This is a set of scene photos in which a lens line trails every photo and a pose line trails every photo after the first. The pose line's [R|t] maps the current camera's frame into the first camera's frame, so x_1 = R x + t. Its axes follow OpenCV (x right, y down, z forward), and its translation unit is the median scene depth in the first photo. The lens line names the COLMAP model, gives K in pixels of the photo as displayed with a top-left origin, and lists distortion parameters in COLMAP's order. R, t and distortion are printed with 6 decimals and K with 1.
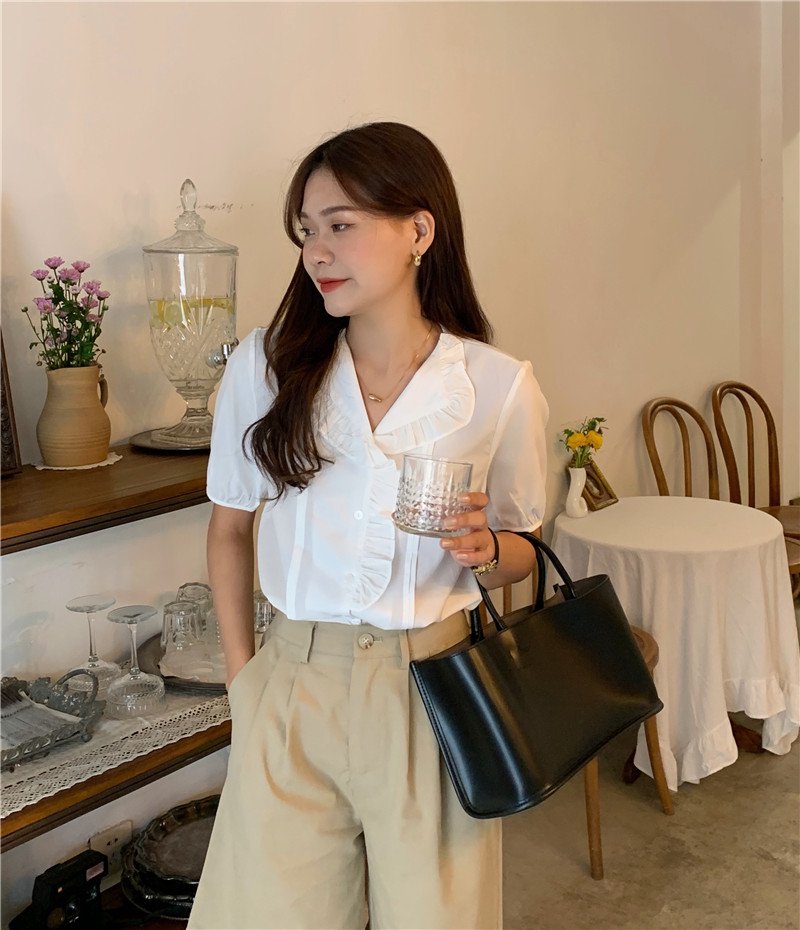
lens RADIAL K [[1183.2, 0, 396.6], [0, 1183.2, 394.3], [0, 0, 1]] dist [0.049663, -0.094229]
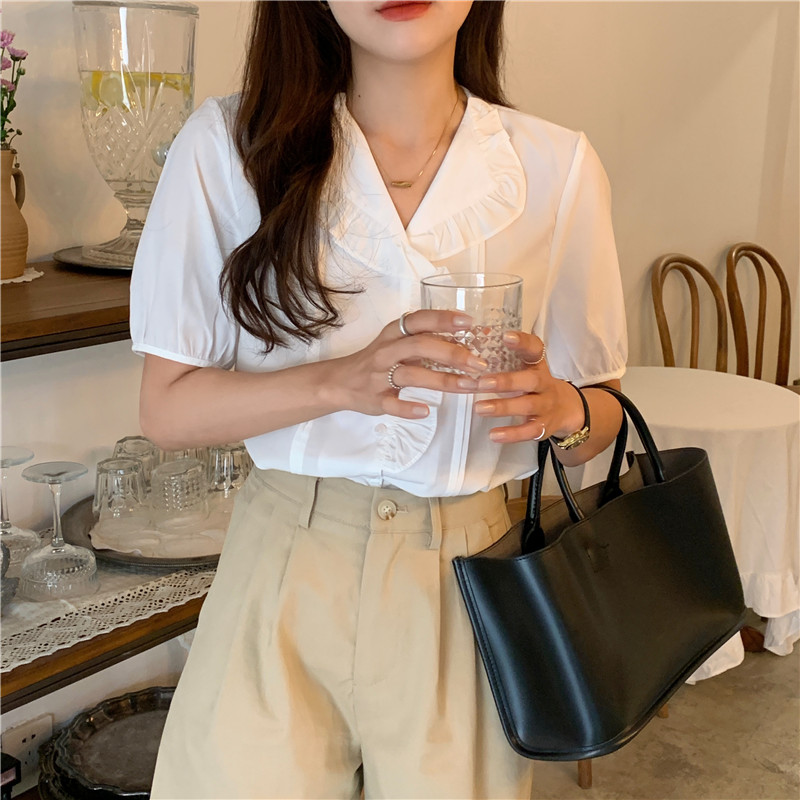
lens RADIAL K [[1211.6, 0, 399.0], [0, 1211.6, 422.3], [0, 0, 1]] dist [0.330465, -1.016444]
pose [[0.998078, 0.038802, 0.048322, -0.031920], [-0.044577, 0.991178, 0.124814, 0.036471], [-0.043053, -0.126728, 0.991003, 0.161450]]
